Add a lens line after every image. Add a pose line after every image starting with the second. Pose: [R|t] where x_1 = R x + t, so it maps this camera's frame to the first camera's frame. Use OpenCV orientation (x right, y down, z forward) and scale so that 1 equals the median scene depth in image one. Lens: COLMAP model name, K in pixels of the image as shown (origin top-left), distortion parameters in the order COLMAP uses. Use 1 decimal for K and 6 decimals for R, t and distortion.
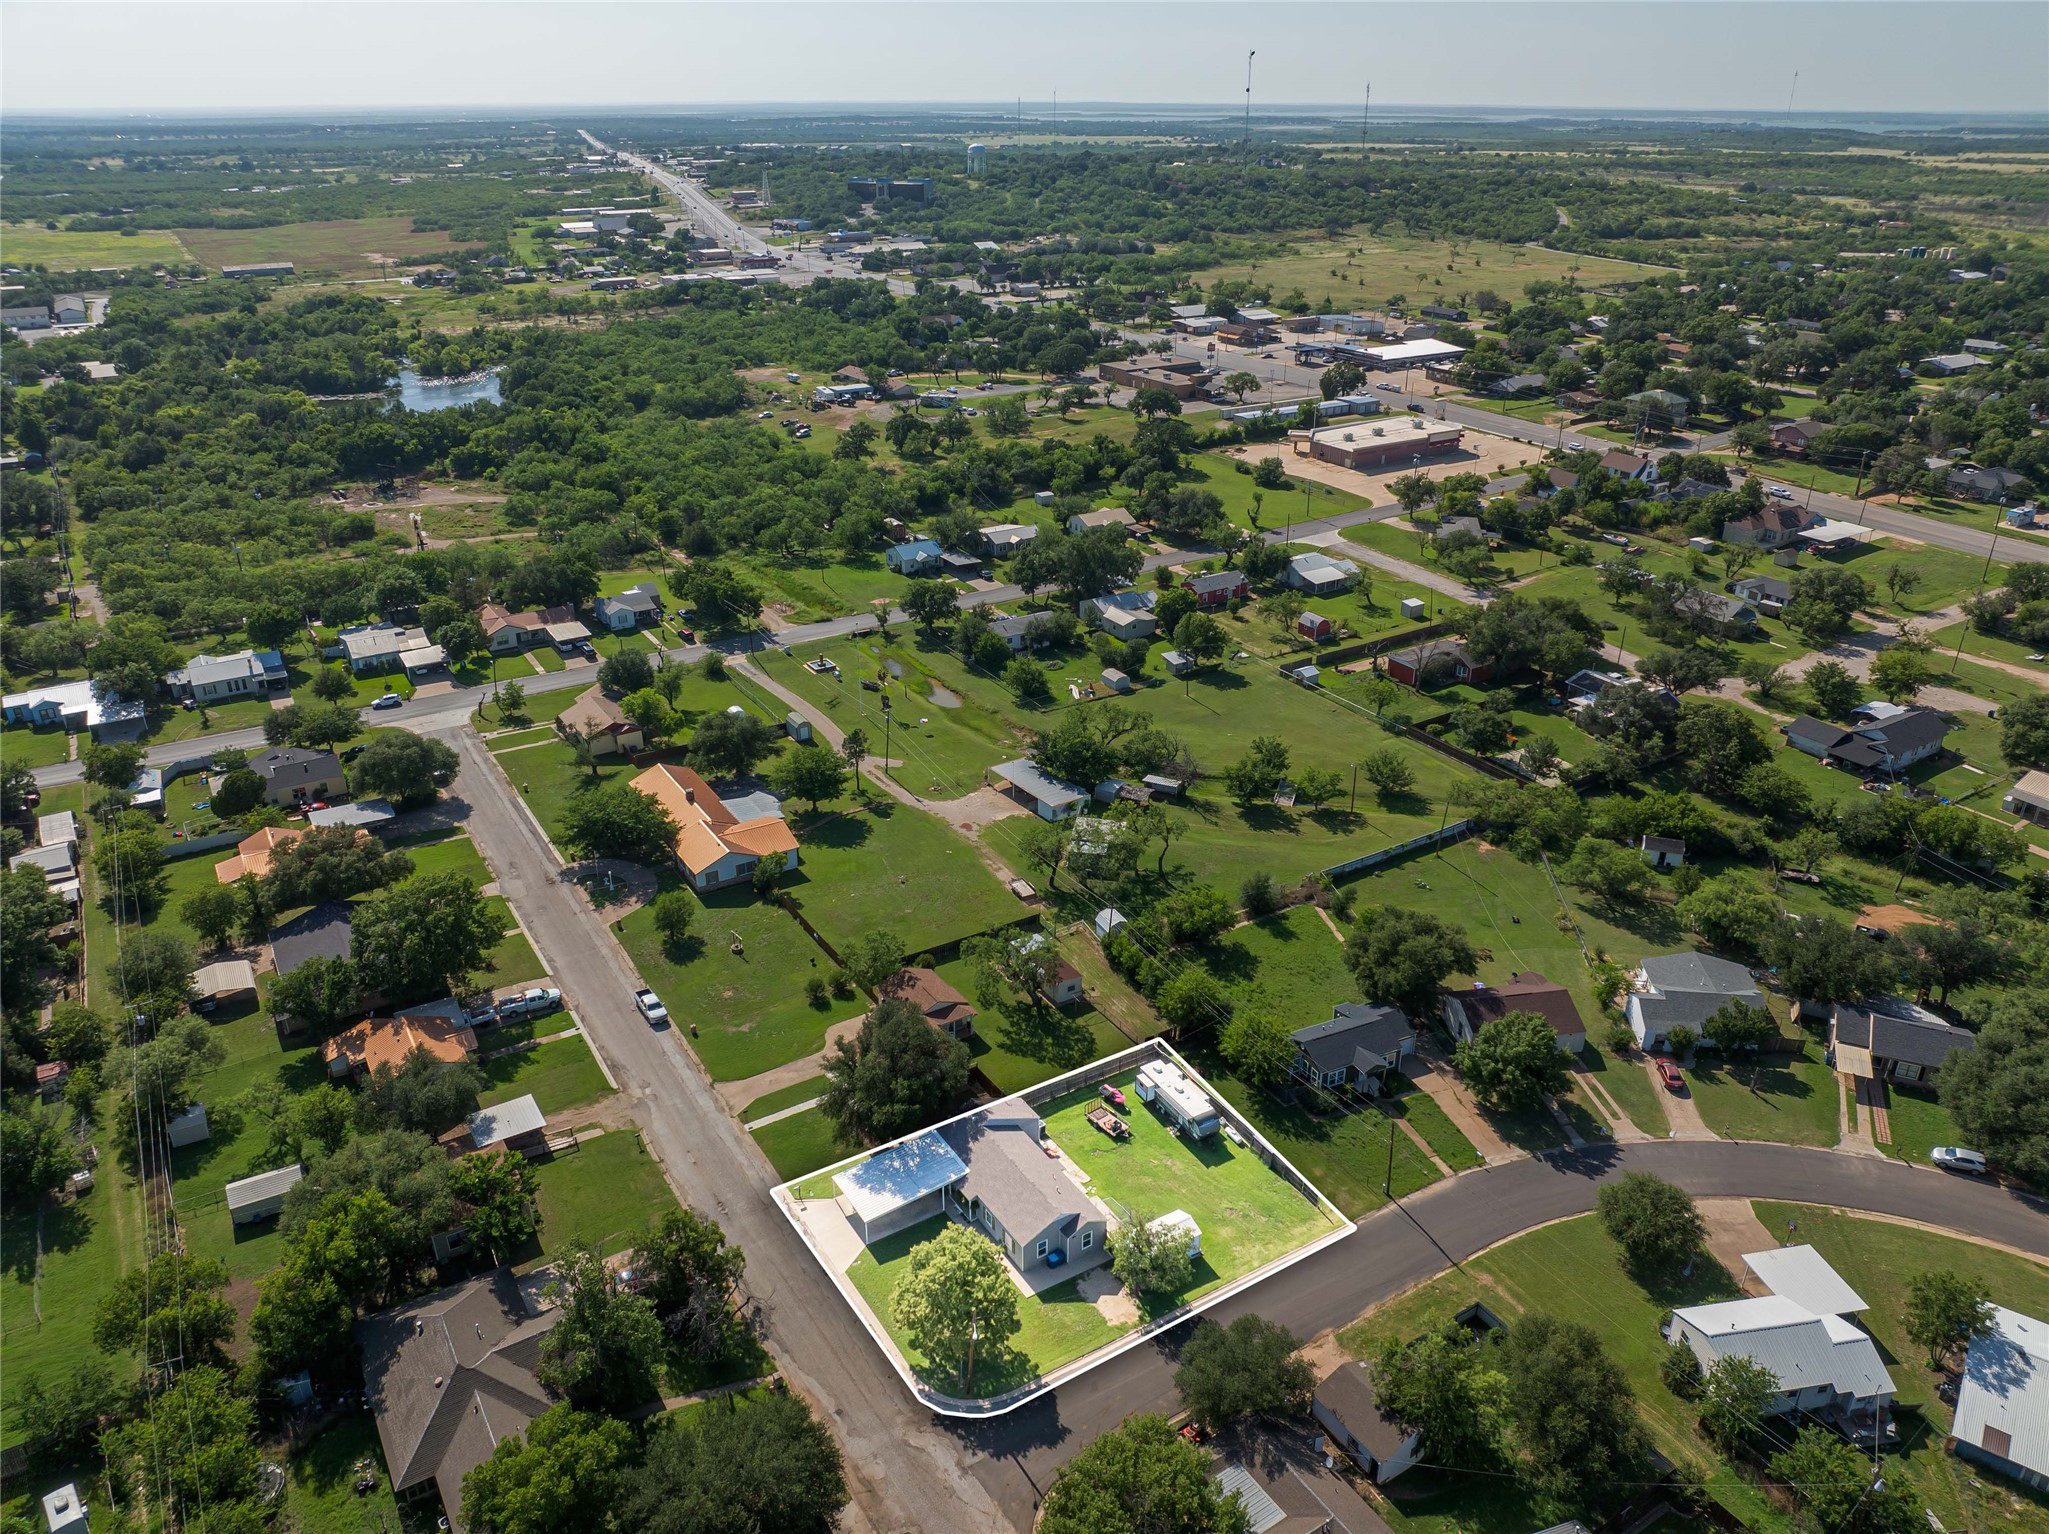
lens RADIAL K [[1423.3, 0, 1024.5], [0, 1423.3, 767.0], [0, 0, 1]] dist [-0.030909, 0.000090]
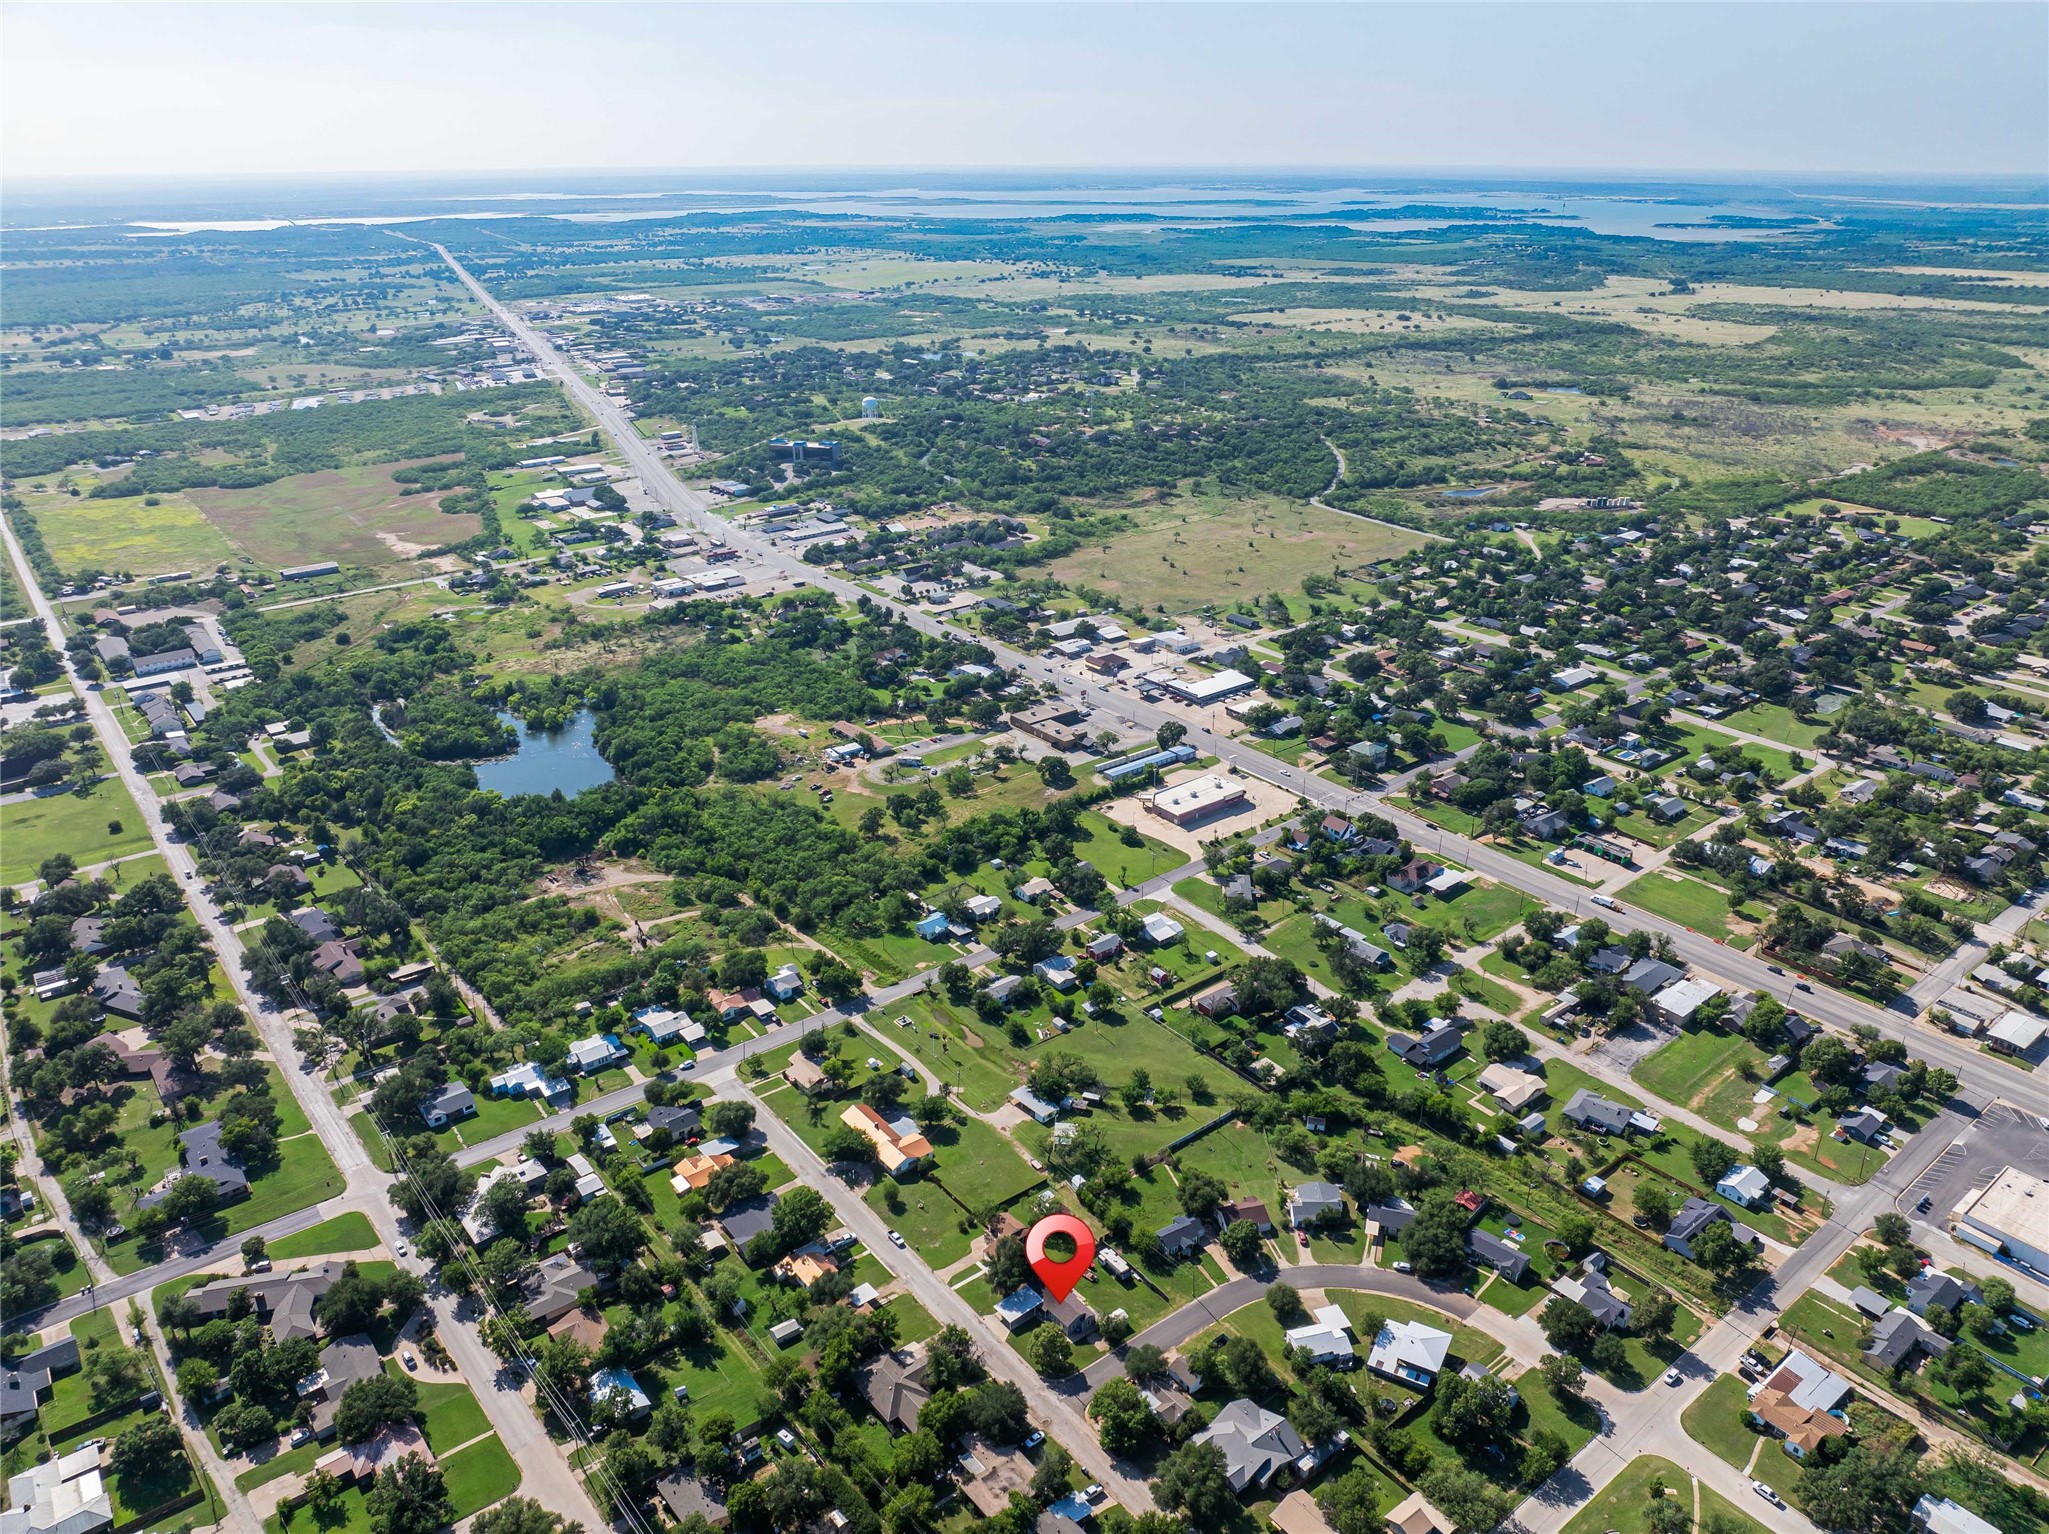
lens RADIAL K [[1423.3, 0, 1024.5], [0, 1423.3, 767.0], [0, 0, 1]] dist [-0.030909, 0.000090]
pose [[0.994197, -0.045047, 0.097690, -0.186882], [0.048553, 0.998248, -0.033814, -0.413115], [-0.095996, 0.038361, 0.994642, -1.113252]]
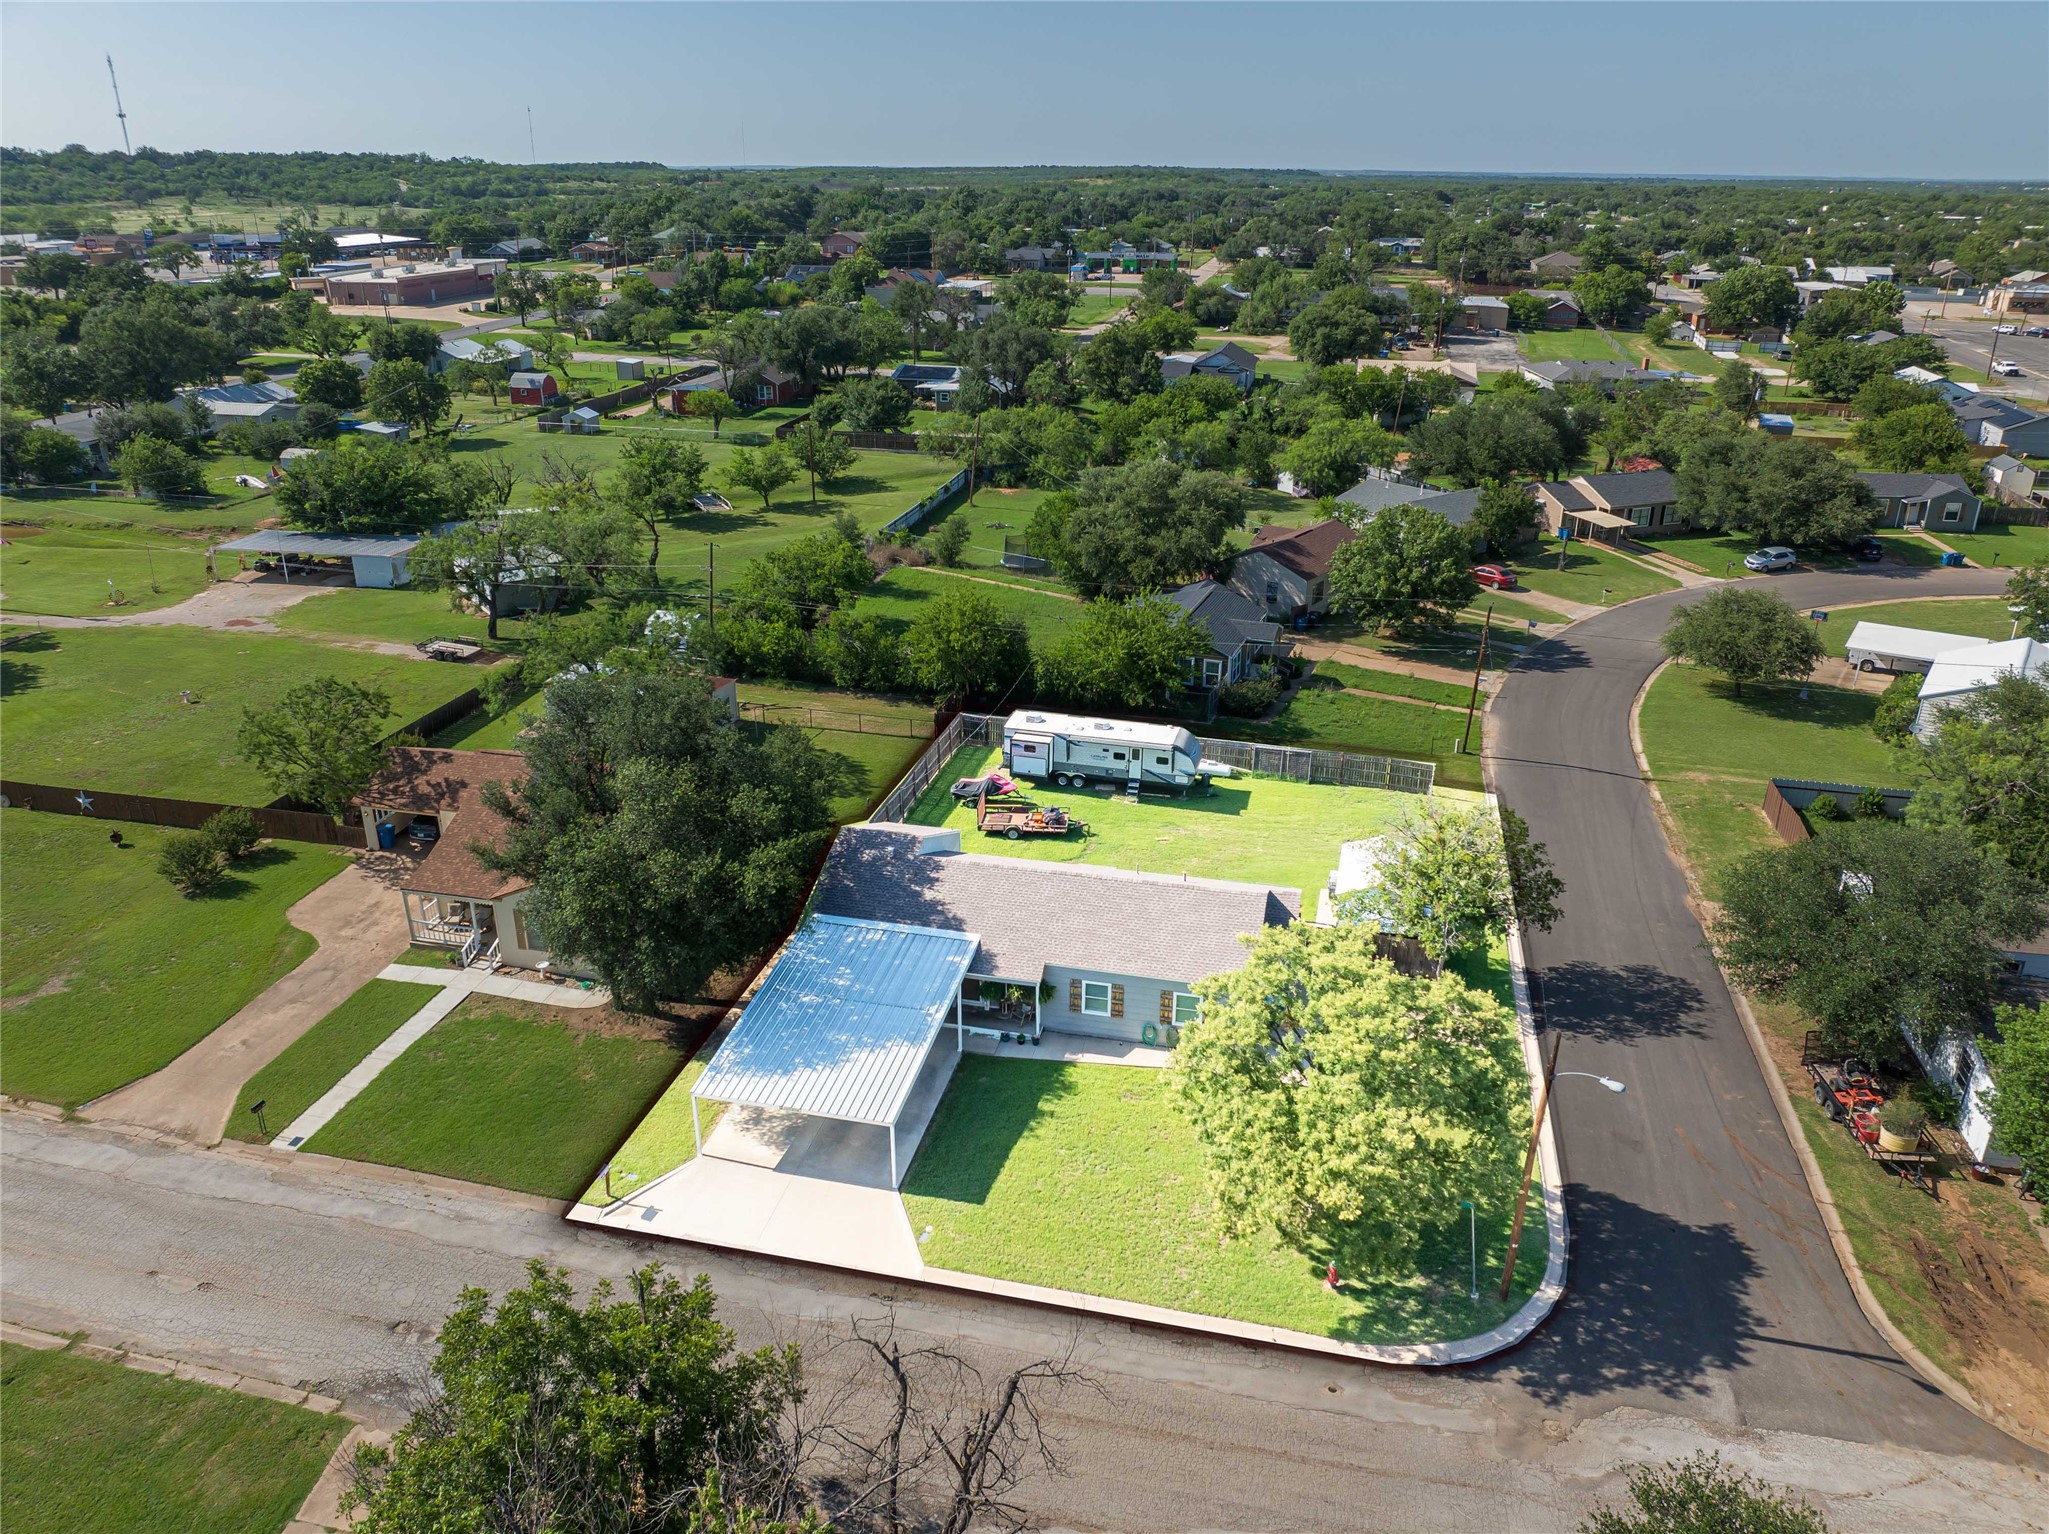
lens RADIAL K [[1454.2, 0, 1024.5], [0, 1454.2, 767.0], [0, 0, 1]] dist [-0.040723, -0.000778]
pose [[0.711397, -0.267714, 0.649803, -0.182146], [0.295256, 0.952898, 0.069344, 0.134163], [-0.637761, 0.142528, 0.756933, 0.420454]]
